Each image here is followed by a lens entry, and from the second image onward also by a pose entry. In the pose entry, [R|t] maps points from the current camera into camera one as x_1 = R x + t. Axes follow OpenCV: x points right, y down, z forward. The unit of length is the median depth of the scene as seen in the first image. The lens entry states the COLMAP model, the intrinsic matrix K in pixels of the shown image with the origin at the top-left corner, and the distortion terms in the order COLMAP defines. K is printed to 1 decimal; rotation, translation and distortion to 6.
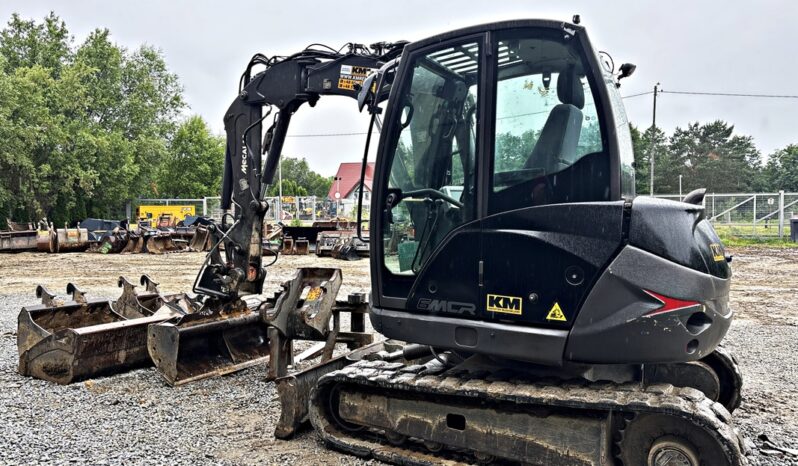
lens RADIAL K [[601.3, 0, 398.1], [0, 601.3, 232.7], [0, 0, 1]] dist [0.050566, -0.057271]
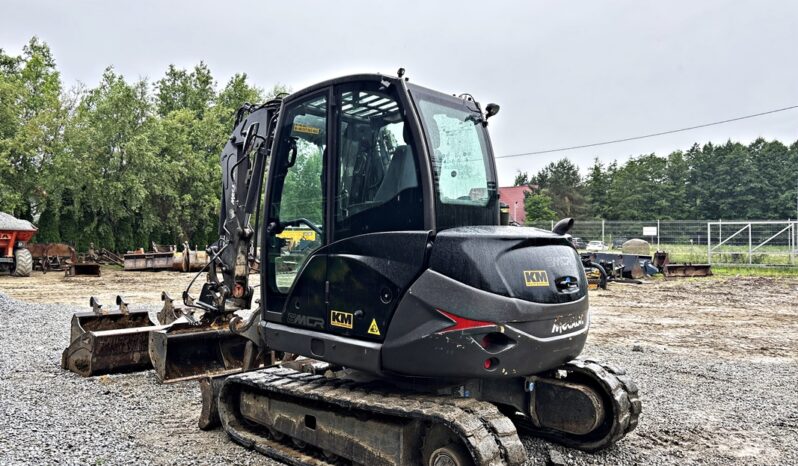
lens RADIAL K [[601.3, 0, 395.4], [0, 601.3, 230.2], [0, 0, 1]] dist [0.050566, -0.057271]
pose [[0.972513, 0.002862, -0.232829, 0.348335], [-0.013476, 0.998940, -0.044006, -0.001274], [0.232457, 0.045934, 0.971521, -0.062464]]
